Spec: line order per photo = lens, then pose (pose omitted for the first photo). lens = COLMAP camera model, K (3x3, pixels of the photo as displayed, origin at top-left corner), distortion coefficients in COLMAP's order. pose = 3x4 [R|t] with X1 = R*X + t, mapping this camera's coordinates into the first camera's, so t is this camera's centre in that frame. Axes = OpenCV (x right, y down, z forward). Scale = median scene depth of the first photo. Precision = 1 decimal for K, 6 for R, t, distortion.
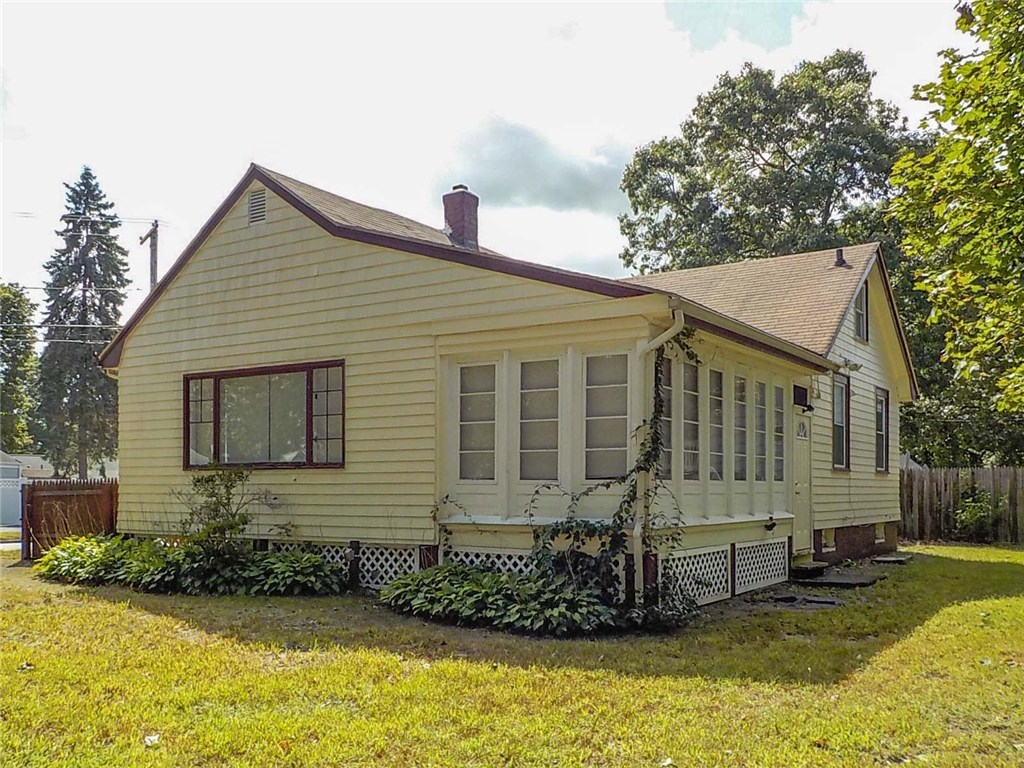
lens RADIAL K [[984.0, 0, 512.0], [0, 984.0, 384.0], [0, 0, 1]] dist [0.013303, 0.007144]
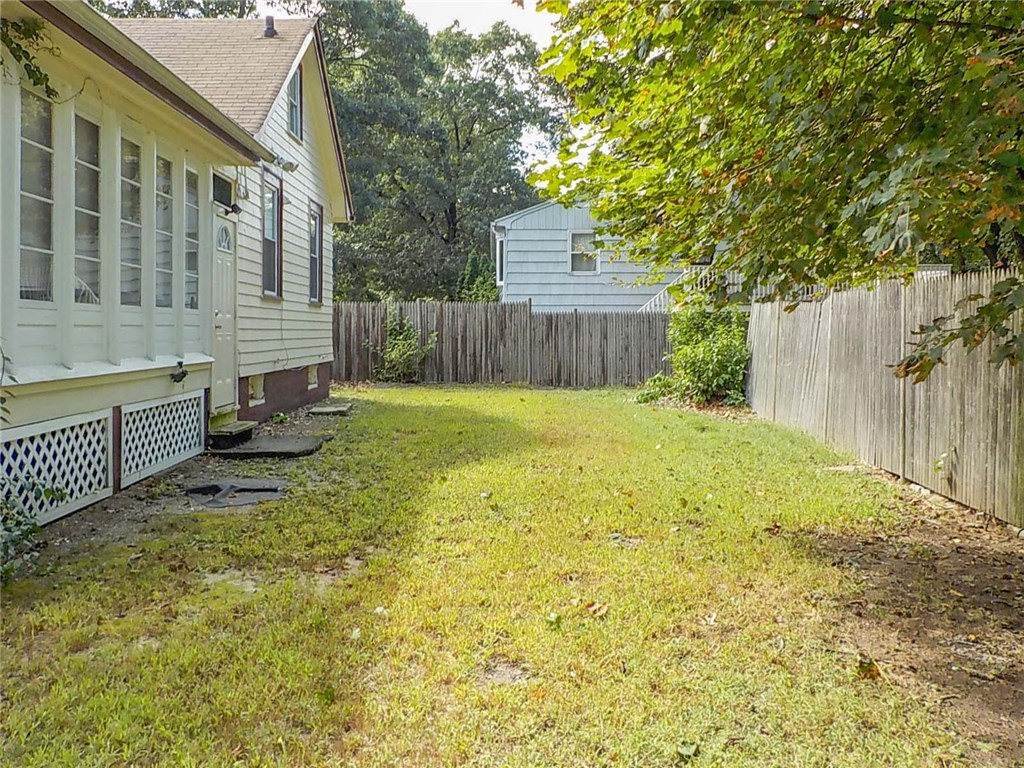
lens RADIAL K [[984.0, 0, 512.0], [0, 984.0, 384.0], [0, 0, 1]] dist [0.013303, 0.007144]
pose [[0.833402, -0.031473, 0.551771, 0.070948], [-0.057732, 0.987957, 0.143551, 0.035708], [-0.549644, -0.151491, 0.821549, 0.283208]]
